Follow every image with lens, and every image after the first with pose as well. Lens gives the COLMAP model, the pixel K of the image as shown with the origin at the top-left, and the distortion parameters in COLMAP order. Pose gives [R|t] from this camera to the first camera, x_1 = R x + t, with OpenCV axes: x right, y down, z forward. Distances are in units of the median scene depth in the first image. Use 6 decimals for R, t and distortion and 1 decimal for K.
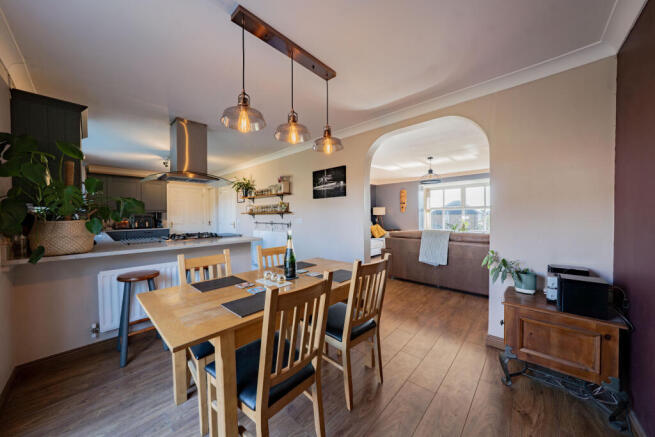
lens RADIAL K [[230.4, 0, 327.0], [0, 230.4, 217.7], [0, 0, 1]] dist [-0.019976, 0.003680]
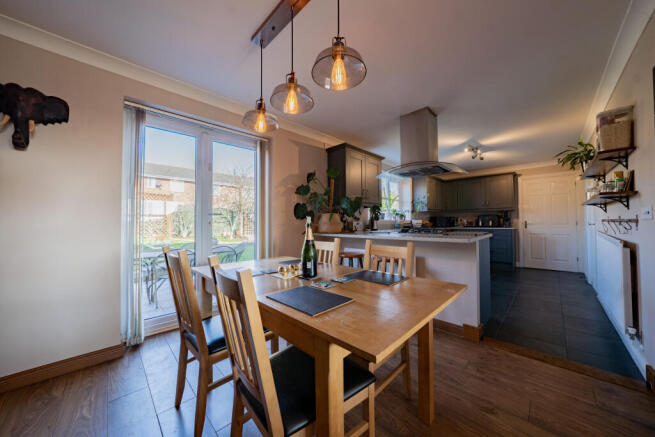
lens RADIAL K [[230.4, 0, 327.2], [0, 230.4, 218.7], [0, 0, 1]] dist [-0.019976, 0.003680]
pose [[-0.035116, -0.011643, -0.999315, 0.268679], [-0.003713, 0.999927, -0.011520, 0.032568], [0.999376, 0.003306, -0.035156, 0.450016]]
